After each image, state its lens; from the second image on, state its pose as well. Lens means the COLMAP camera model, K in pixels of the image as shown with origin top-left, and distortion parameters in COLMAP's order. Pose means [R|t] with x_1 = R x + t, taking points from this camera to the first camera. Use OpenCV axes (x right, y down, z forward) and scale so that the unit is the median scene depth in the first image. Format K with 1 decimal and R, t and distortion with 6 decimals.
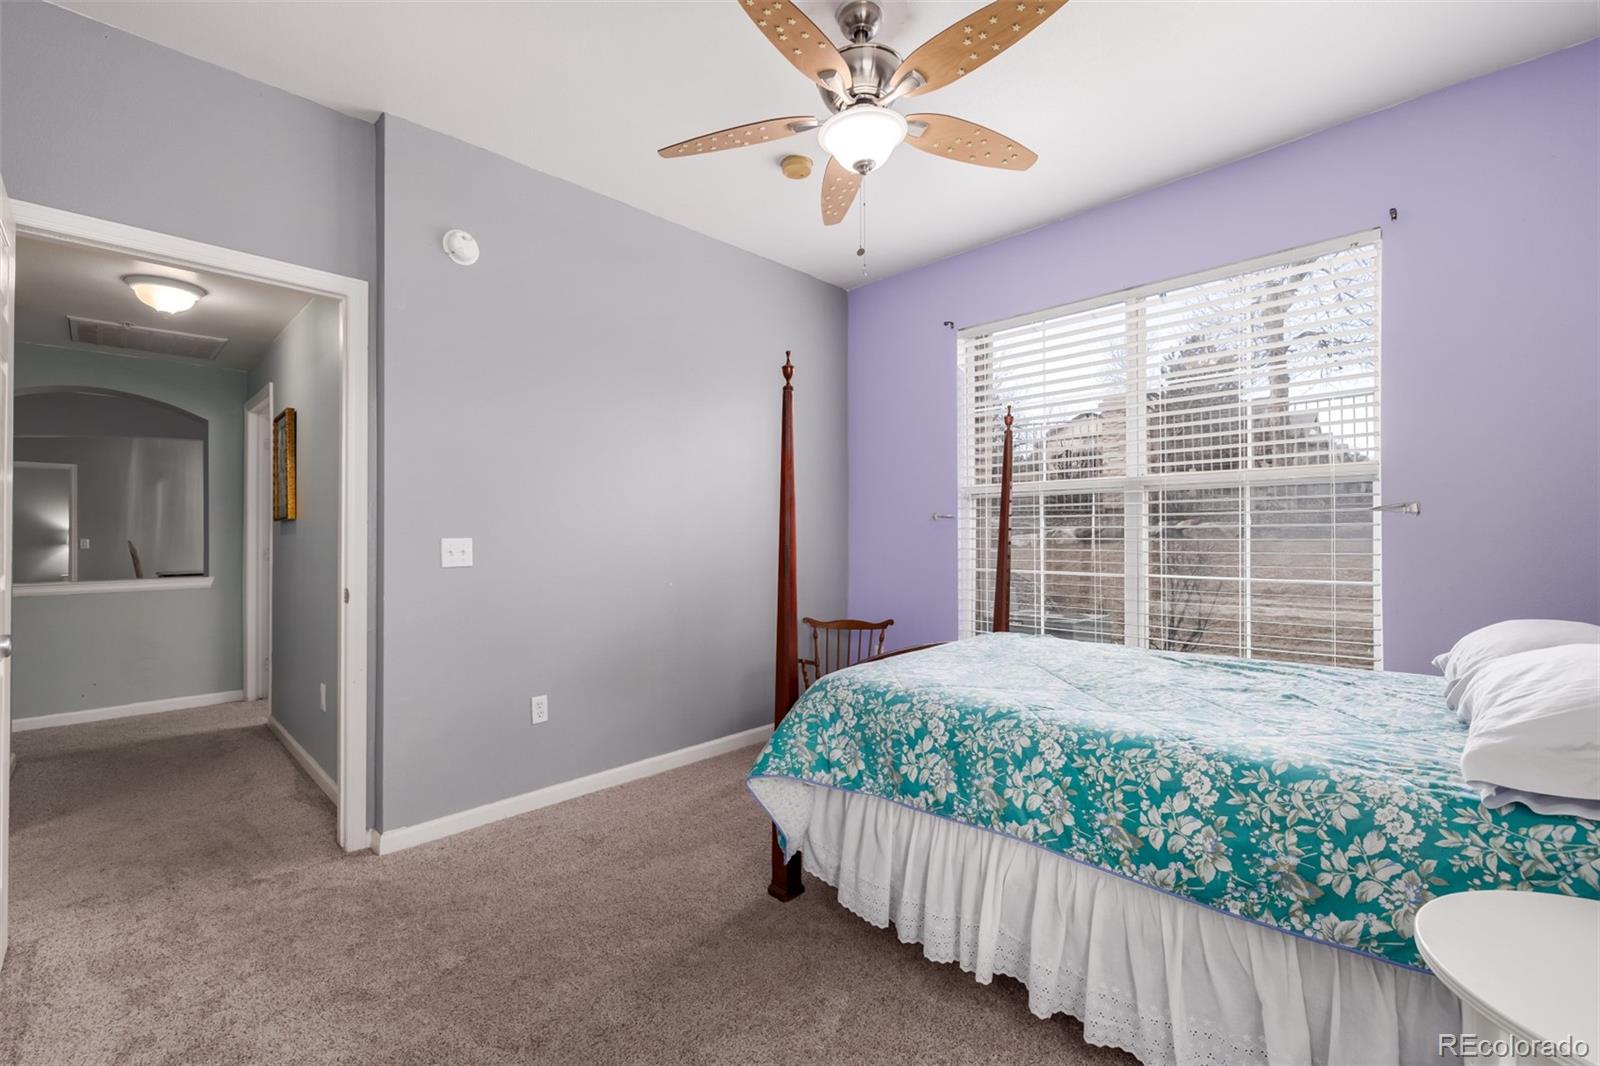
lens RADIAL K [[676.7, 0, 799.7], [0, 676.7, 537.5], [0, 0, 1]] dist [0.001244, 0.000046]
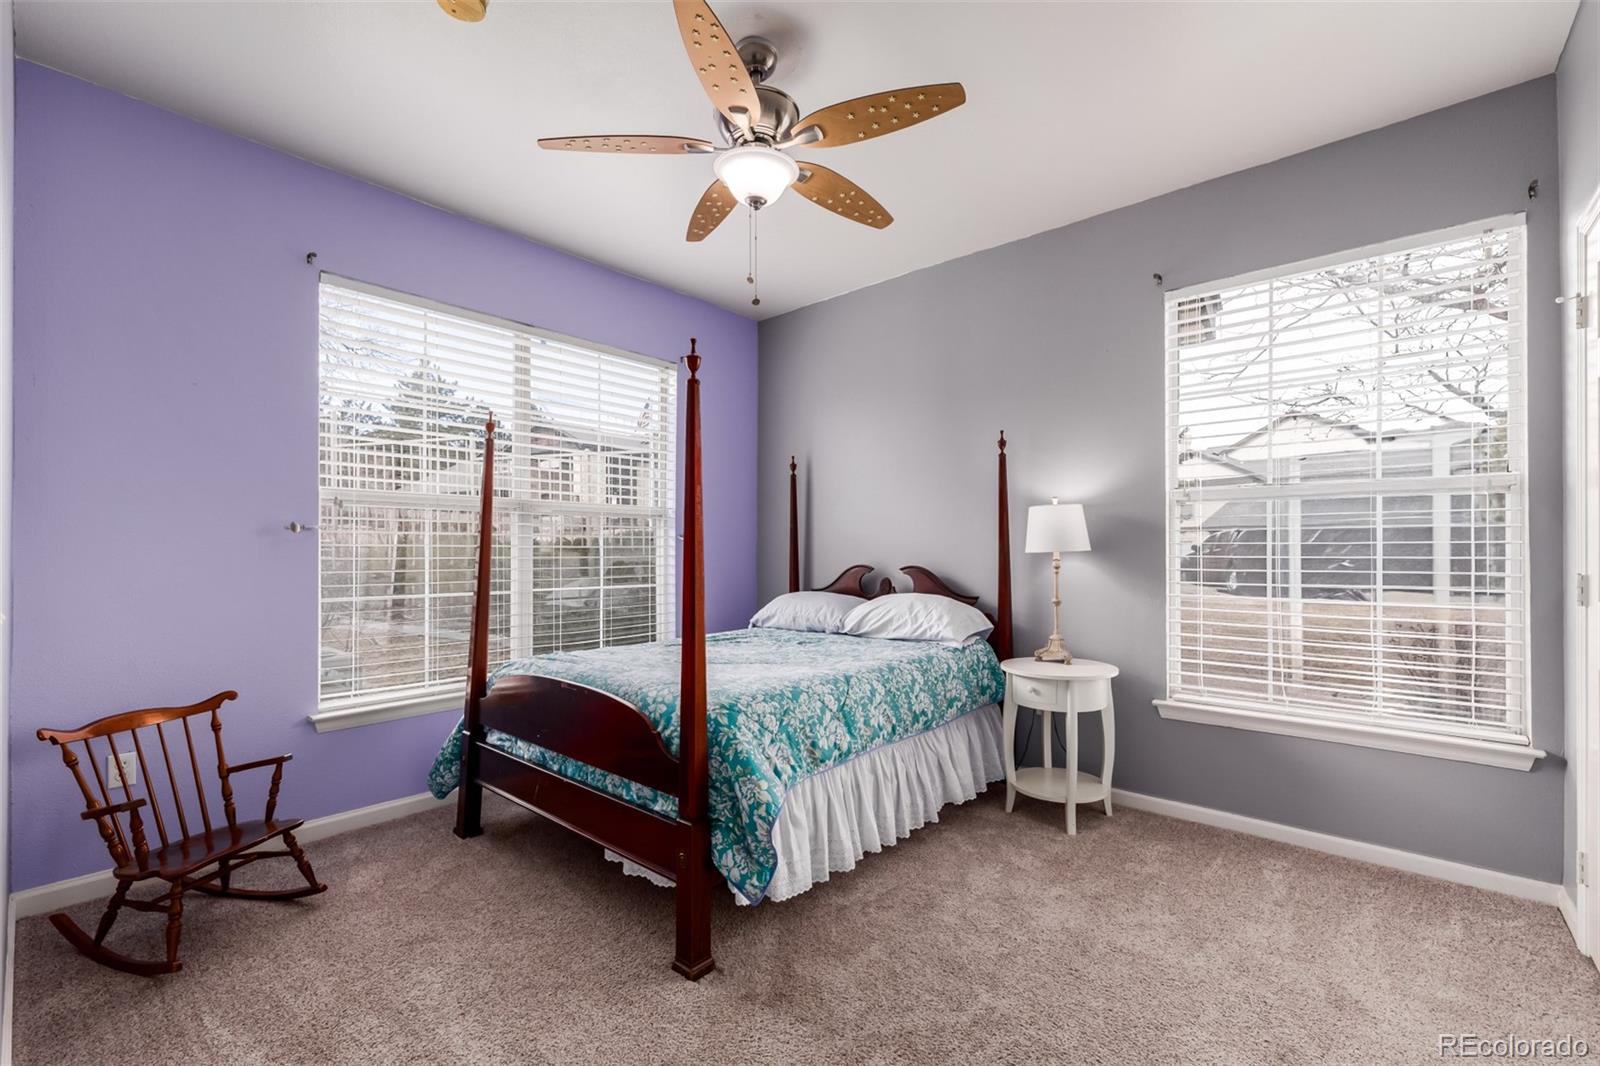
lens RADIAL K [[676.7, 0, 799.2], [0, 676.7, 537.1], [0, 0, 1]] dist [0.001244, 0.000046]
pose [[-0.061247, 0.027892, 0.997733, -1.195282], [0.002043, 0.999611, -0.027819, 0.001990], [-0.998121, 0.000335, -0.061280, 1.230992]]
